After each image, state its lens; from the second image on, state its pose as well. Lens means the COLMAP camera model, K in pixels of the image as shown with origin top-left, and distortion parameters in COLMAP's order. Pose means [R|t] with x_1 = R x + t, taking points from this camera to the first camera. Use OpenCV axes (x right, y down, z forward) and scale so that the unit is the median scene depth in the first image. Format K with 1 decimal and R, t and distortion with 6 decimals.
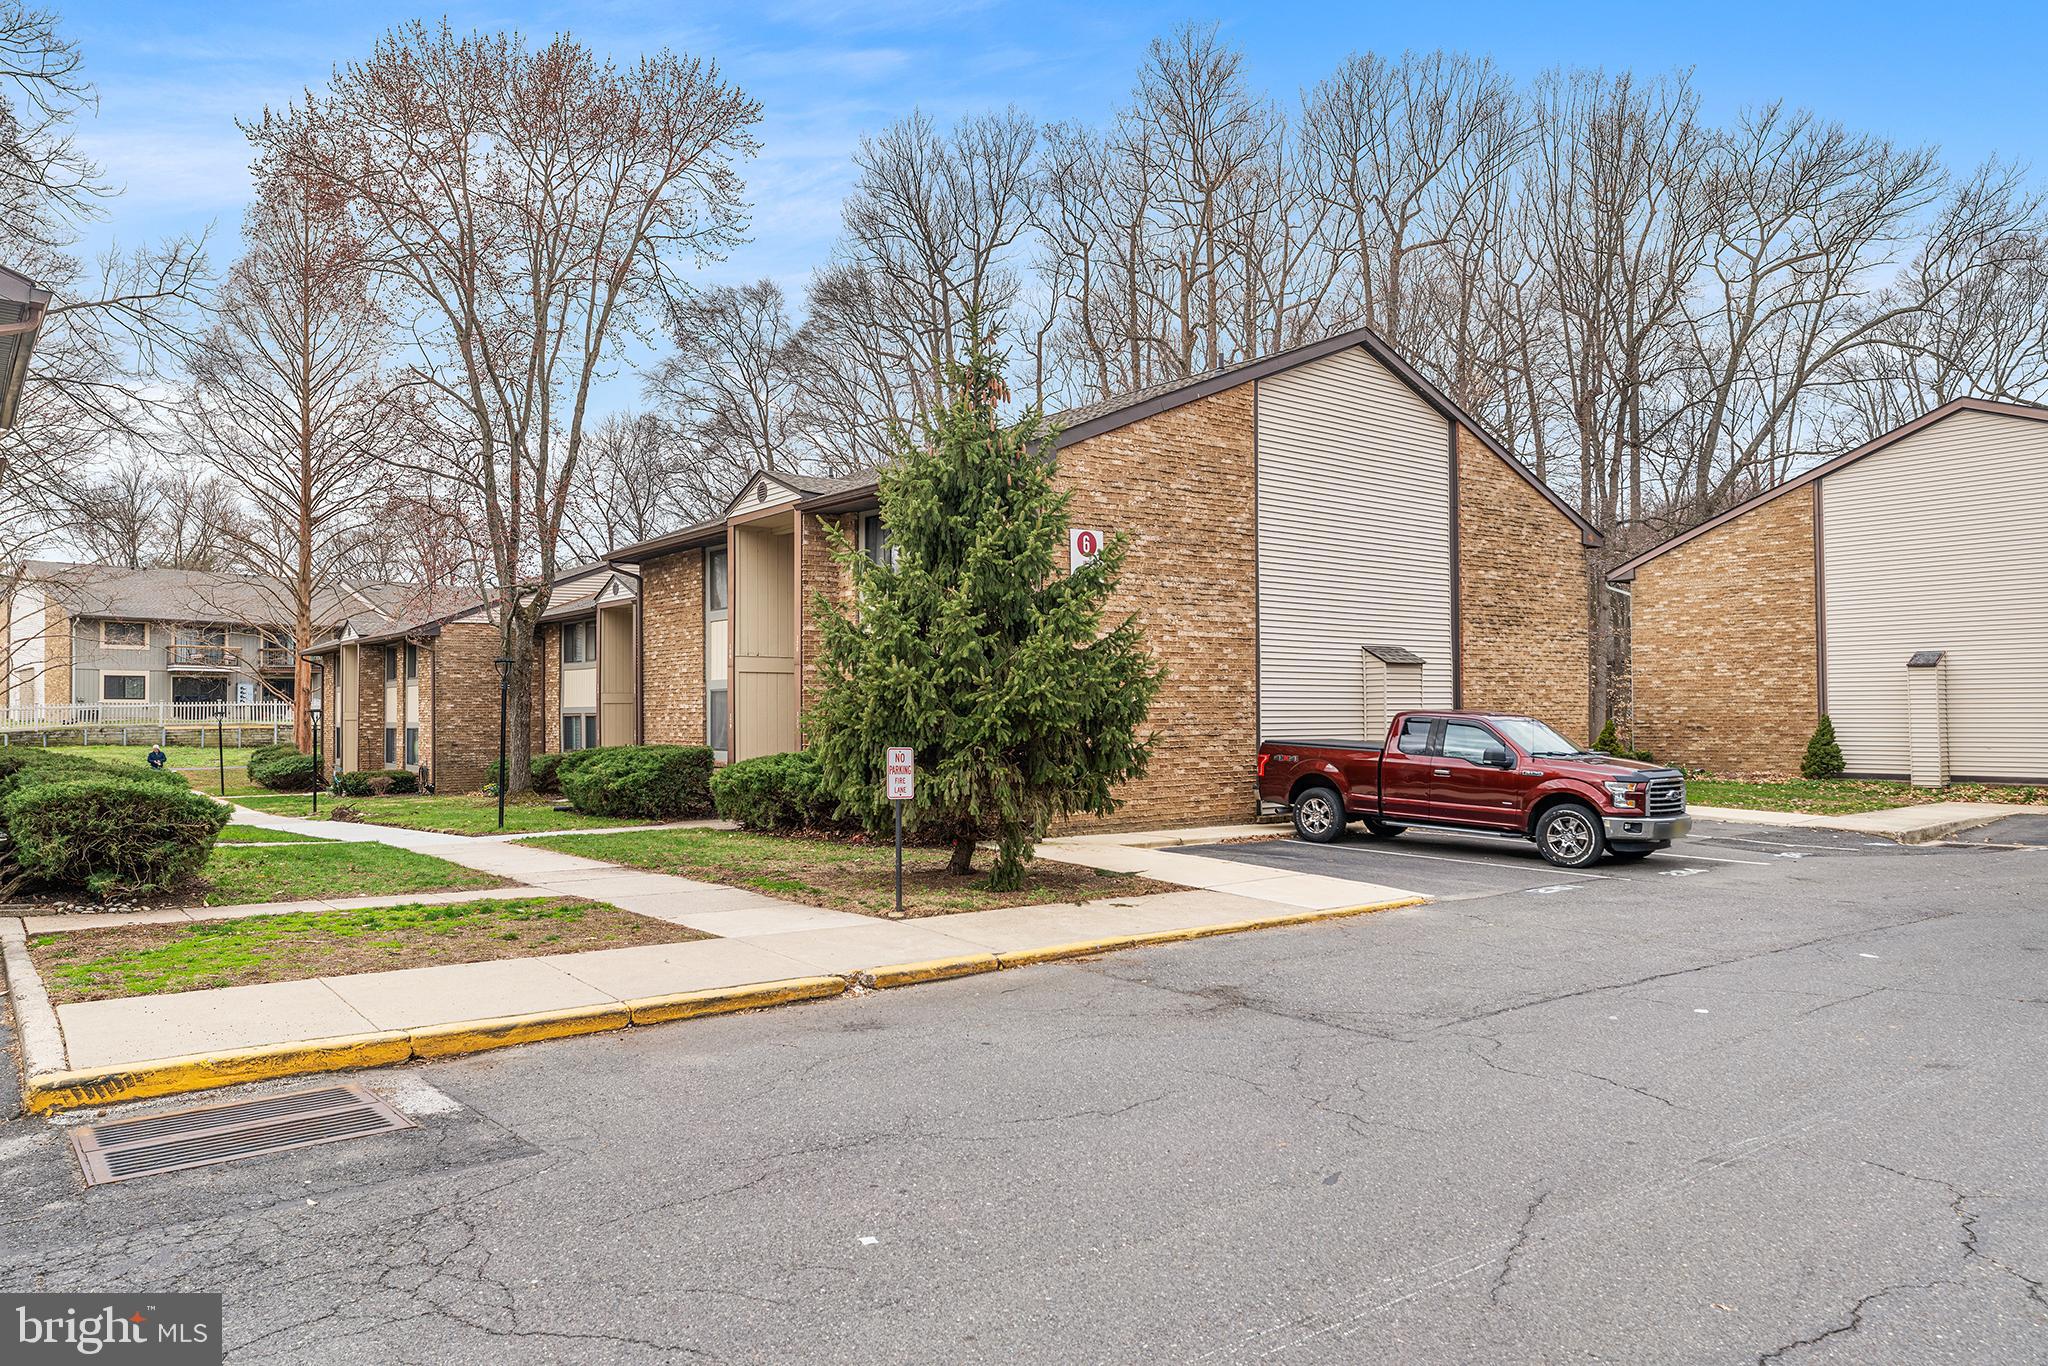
lens RADIAL K [[1357.1, 0, 1028.1], [0, 1357.1, 676.1], [0, 0, 1]] dist [0.001407, -0.000428]
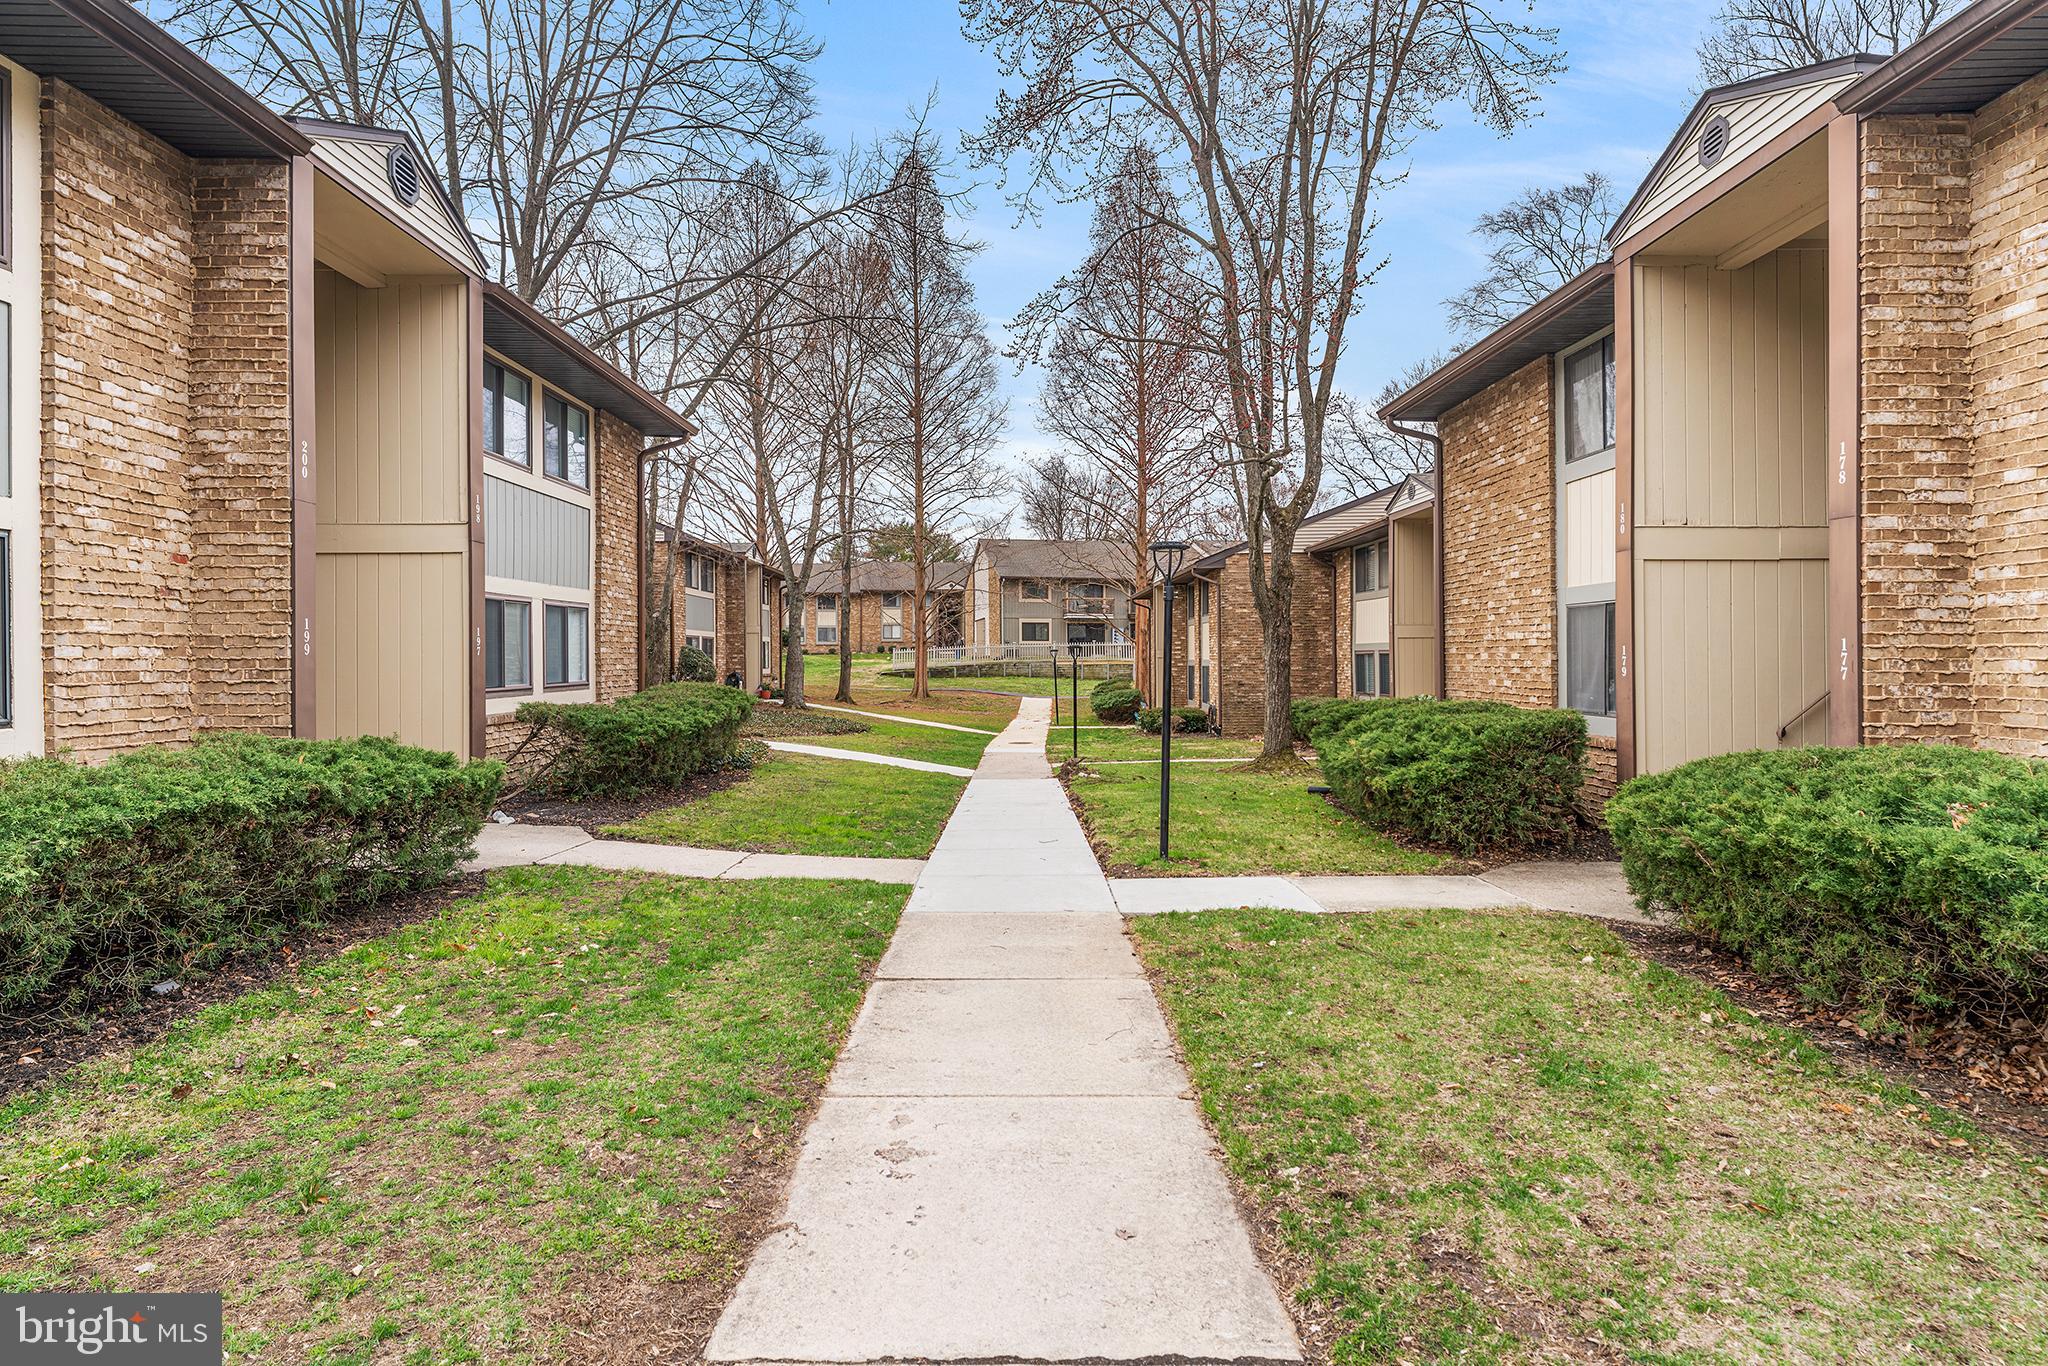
lens RADIAL K [[1059.5, 0, 1027.0], [0, 1059.5, 662.1], [0, 0, 1]] dist [-0.001492, -0.000262]
pose [[0.789547, 0.005484, -0.613665, -0.117184], [0.016453, 0.999411, 0.030099, 0.013952], [0.613469, -0.033861, 0.788993, 0.428924]]
